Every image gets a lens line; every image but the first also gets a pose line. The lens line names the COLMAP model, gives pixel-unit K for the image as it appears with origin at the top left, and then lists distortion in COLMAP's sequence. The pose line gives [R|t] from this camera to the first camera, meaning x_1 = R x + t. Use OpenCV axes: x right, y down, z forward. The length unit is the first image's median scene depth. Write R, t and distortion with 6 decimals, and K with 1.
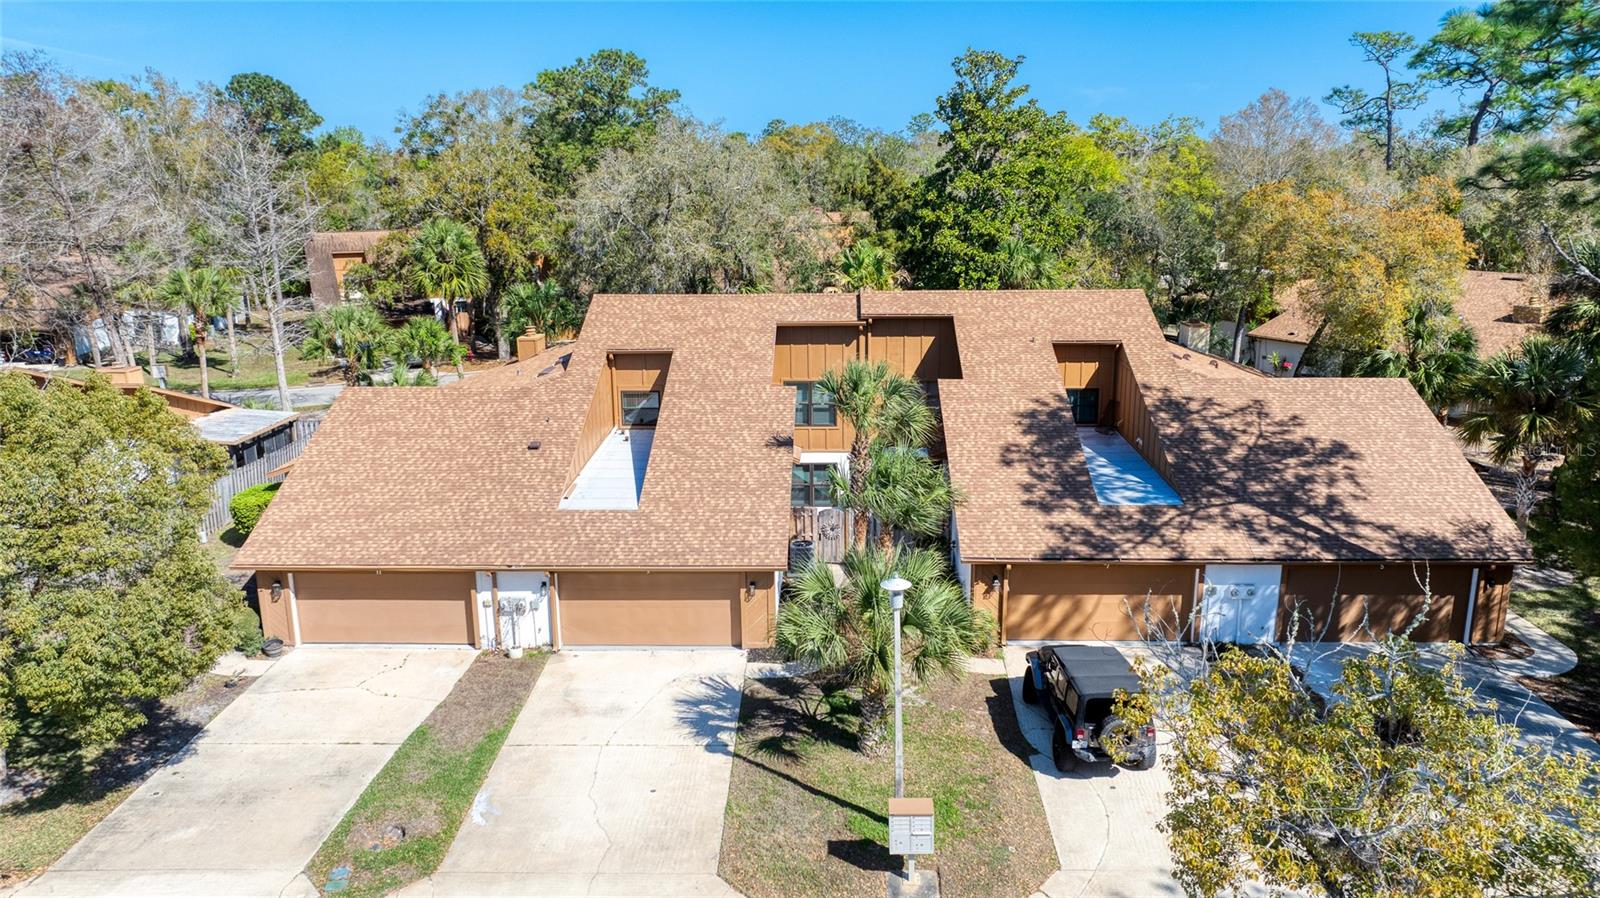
lens RADIAL K [[1124.0, 0, 803.1], [0, 1124.0, 442.6], [0, 0, 1]] dist [-0.009579, 0.001334]
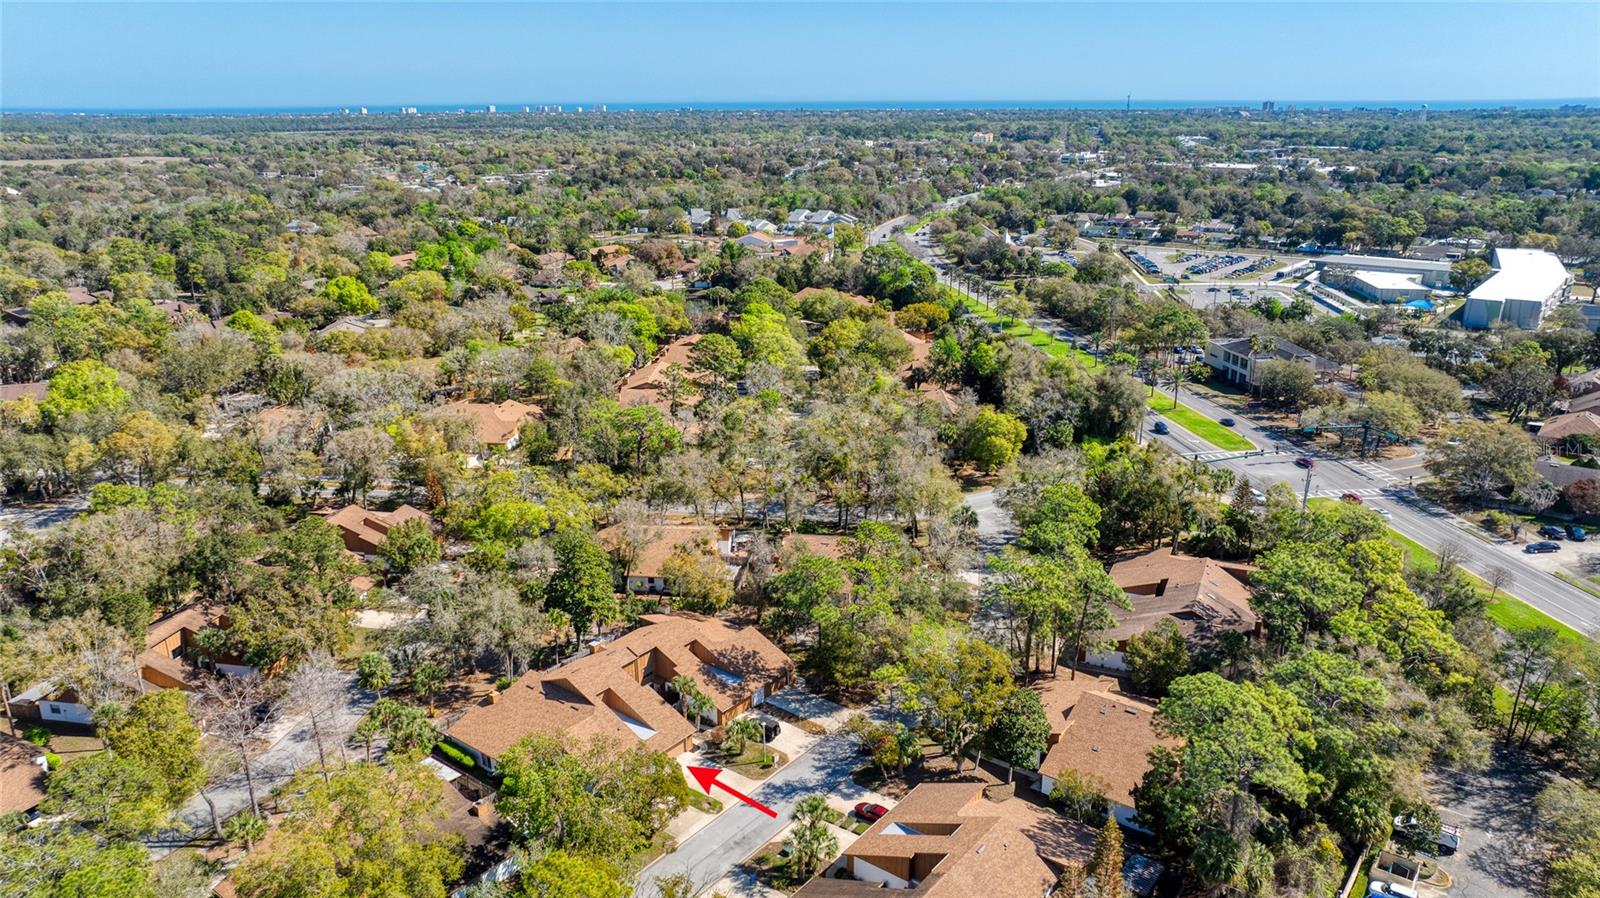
lens RADIAL K [[1133.9, 0, 805.4], [0, 1133.9, 445.9], [0, 0, 1]] dist [-0.029461, 0.043550]
pose [[0.588032, -0.234973, 0.773955, -2.917539], [0.188524, 0.970335, 0.151358, -1.551615], [-0.786560, 0.056906, 0.614886, -2.137010]]
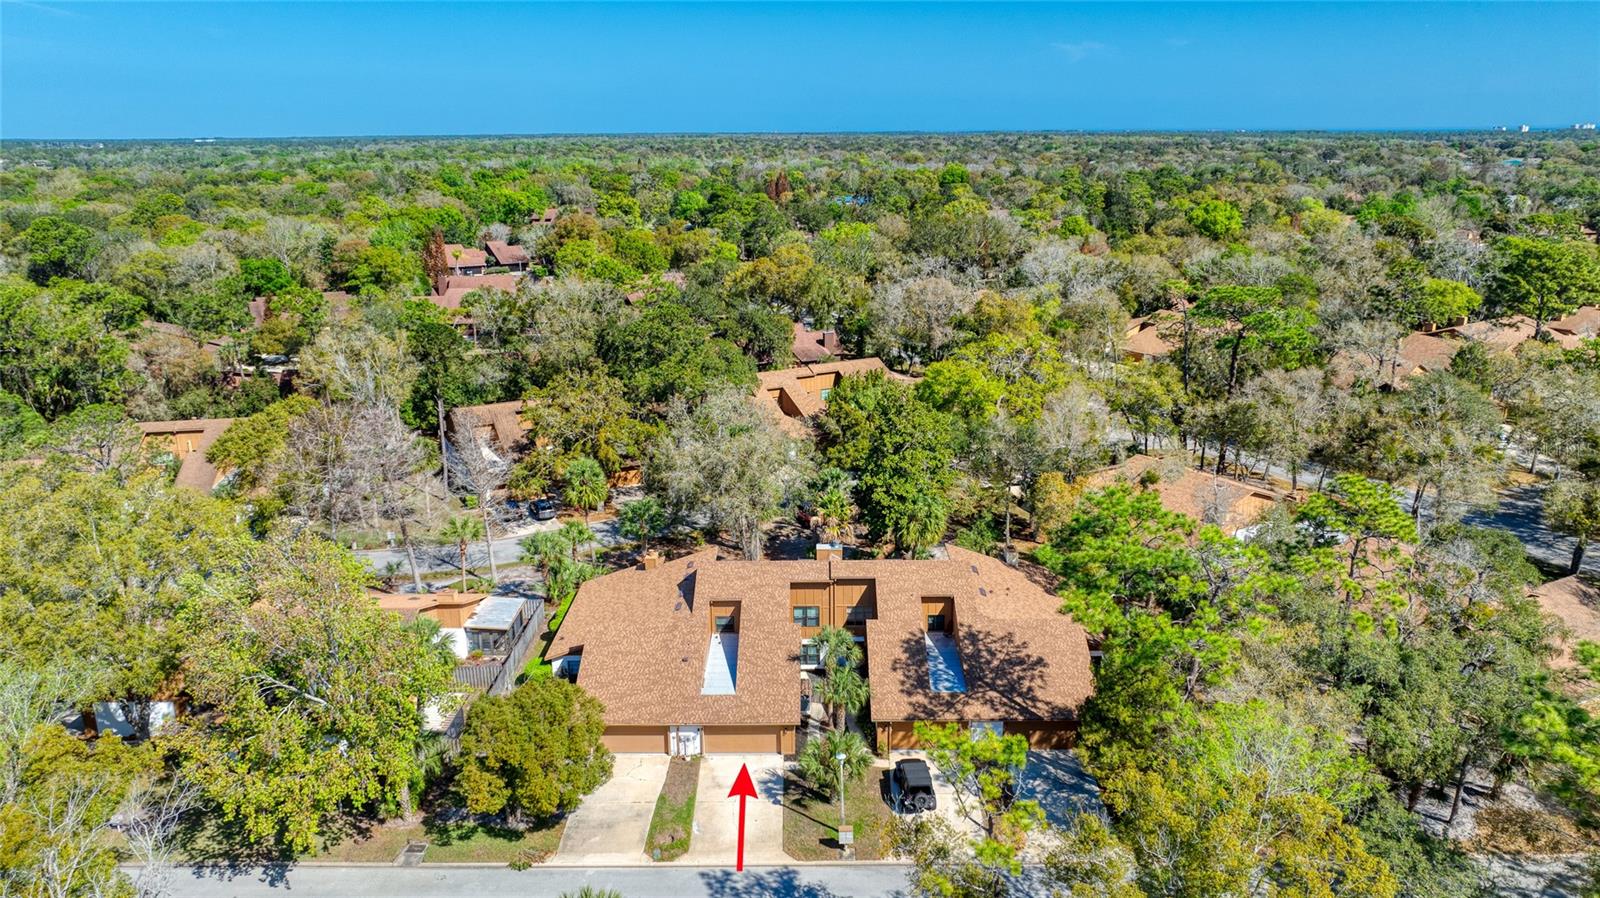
lens RADIAL K [[1133.9, 0, 805.4], [0, 1133.9, 445.9], [0, 0, 1]] dist [-0.029461, 0.043550]
pose [[0.999705, -0.004147, 0.023915, -0.057800], [0.003144, 0.999119, 0.041841, -0.573765], [-0.024067, -0.041754, 0.998838, -1.378221]]
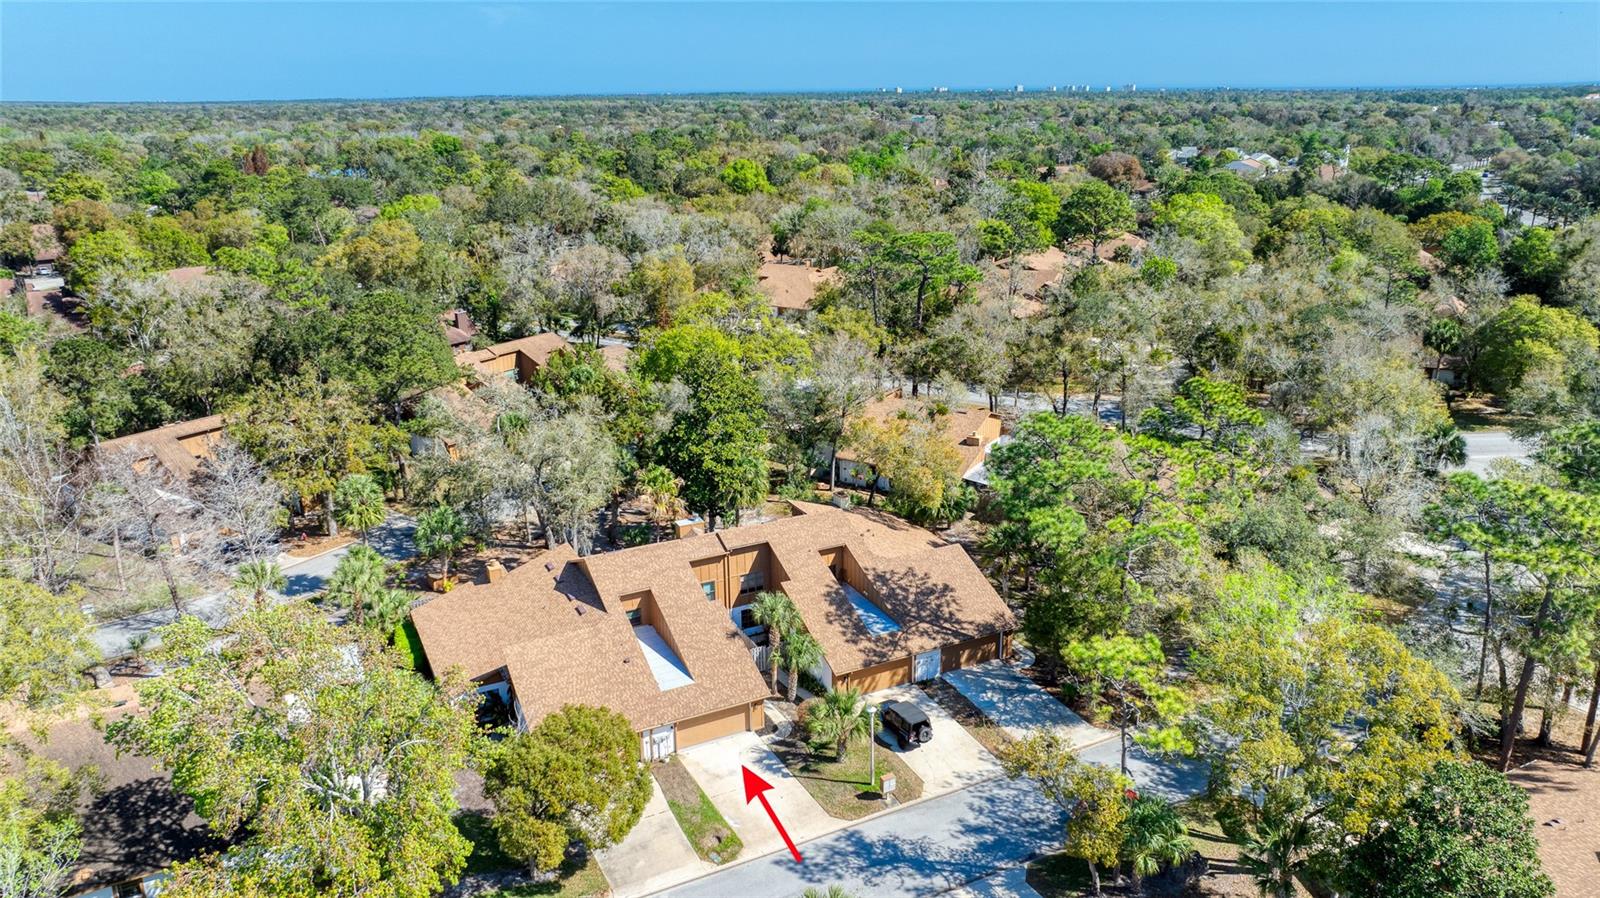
lens RADIAL K [[1133.9, 0, 805.4], [0, 1133.9, 445.9], [0, 0, 1]] dist [-0.029461, 0.043550]
pose [[0.877760, -0.146221, 0.456241, -0.946709], [0.114165, 0.988693, 0.097225, -0.621836], [-0.465299, -0.033253, 0.884529, -1.118794]]
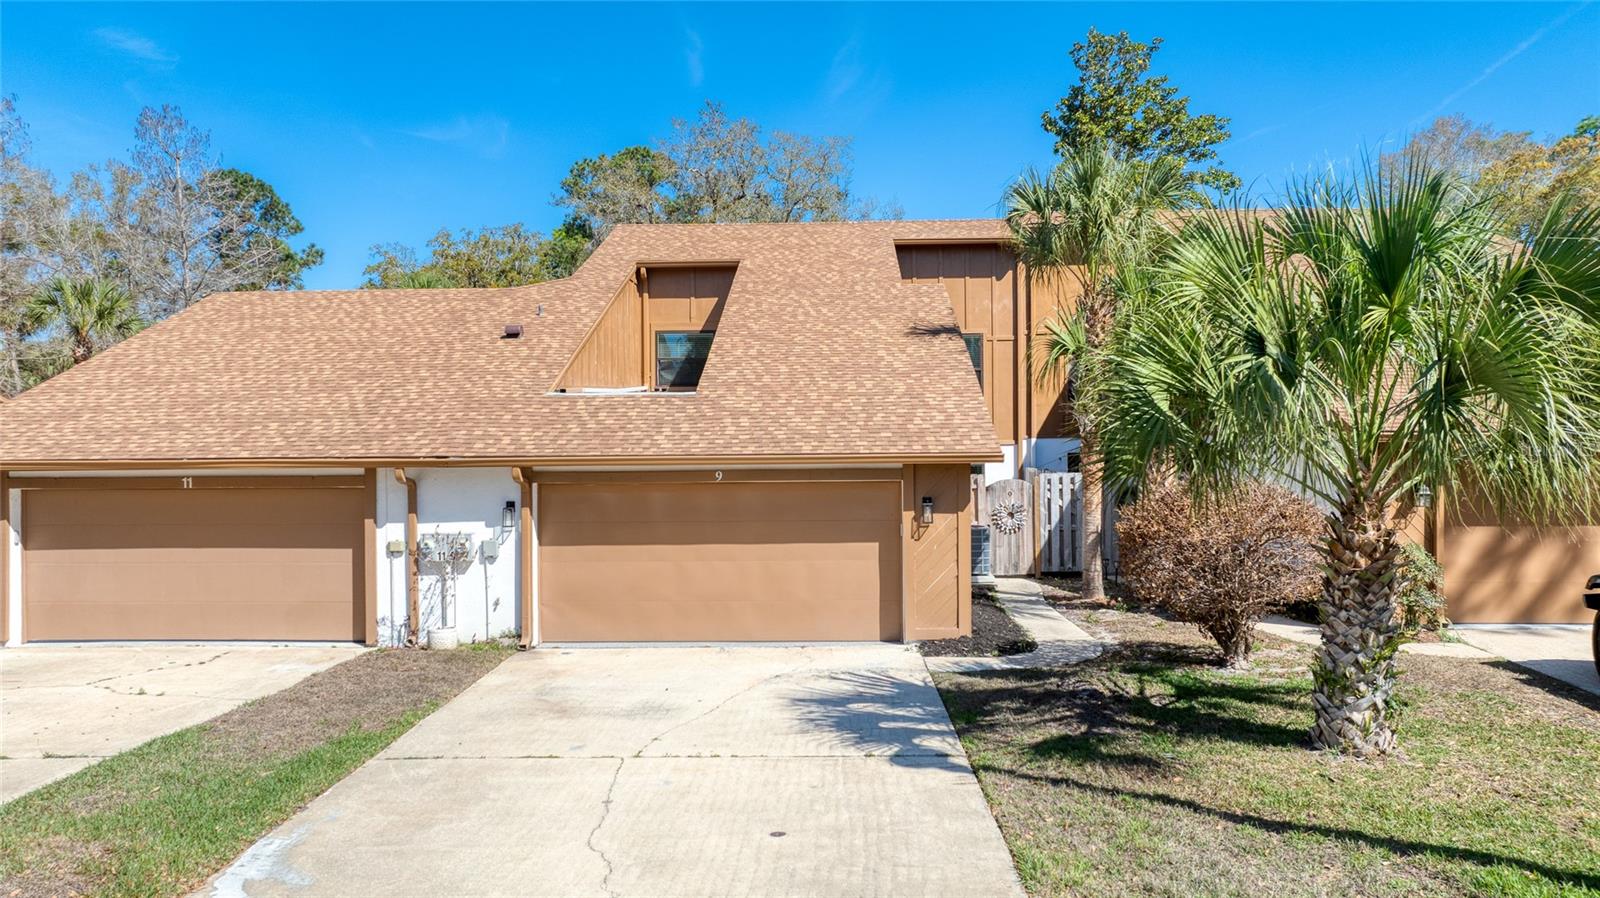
lens RADIAL K [[1124.0, 0, 803.1], [0, 1124.0, 442.6], [0, 0, 1]] dist [-0.009579, 0.001334]
pose [[0.999993, 0.001423, -0.003328, -0.097420], [-0.002161, 0.972355, -0.233499, 0.214119], [0.002904, 0.233505, 0.972351, 0.501825]]
